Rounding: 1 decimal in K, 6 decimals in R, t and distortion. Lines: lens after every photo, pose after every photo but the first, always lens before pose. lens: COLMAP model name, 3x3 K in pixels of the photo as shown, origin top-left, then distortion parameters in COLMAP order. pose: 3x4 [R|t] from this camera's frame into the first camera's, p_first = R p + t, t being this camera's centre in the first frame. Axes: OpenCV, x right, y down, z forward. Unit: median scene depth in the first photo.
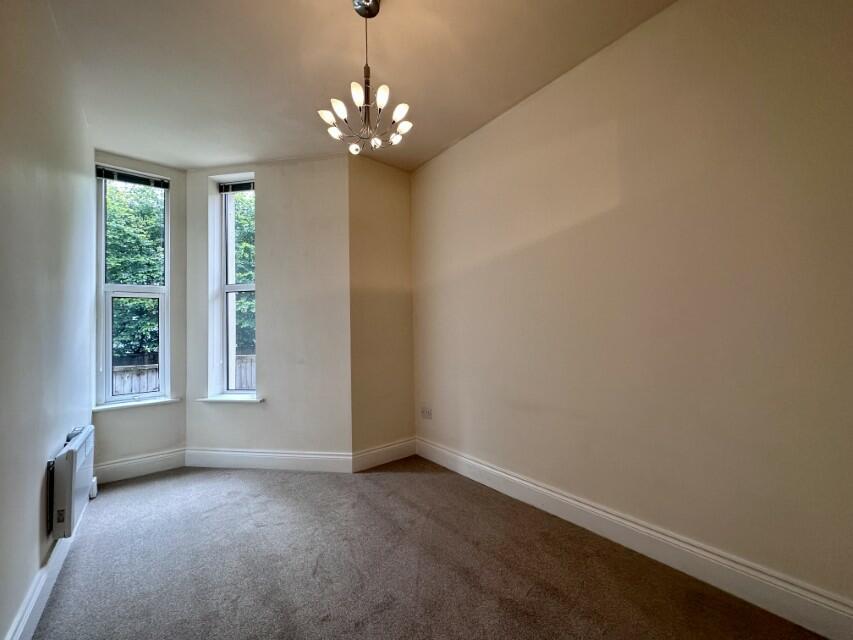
lens RADIAL K [[343.3, 0, 413.7], [0, 343.3, 337.2], [0, 0, 1]] dist [-0.000322, -0.000006]
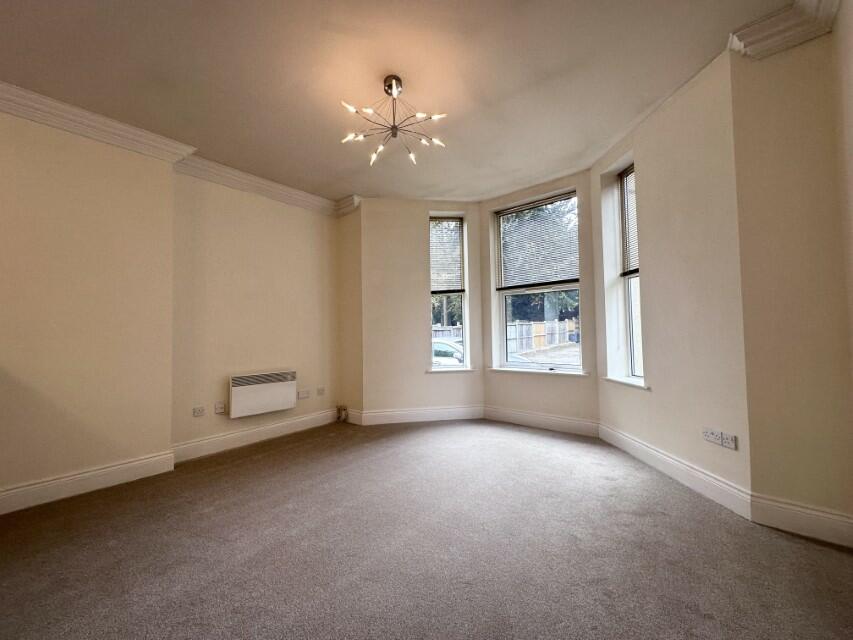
lens RADIAL K [[340.2, 0, 426.5], [0, 340.2, 320.0], [0, 0, 1]] dist [-0.000984, 0.000008]
pose [[0.225740, -0.020429, -0.973973, 0.298334], [0.025362, 0.999564, -0.015087, 0.005616], [0.973857, -0.021296, 0.226160, 0.245791]]
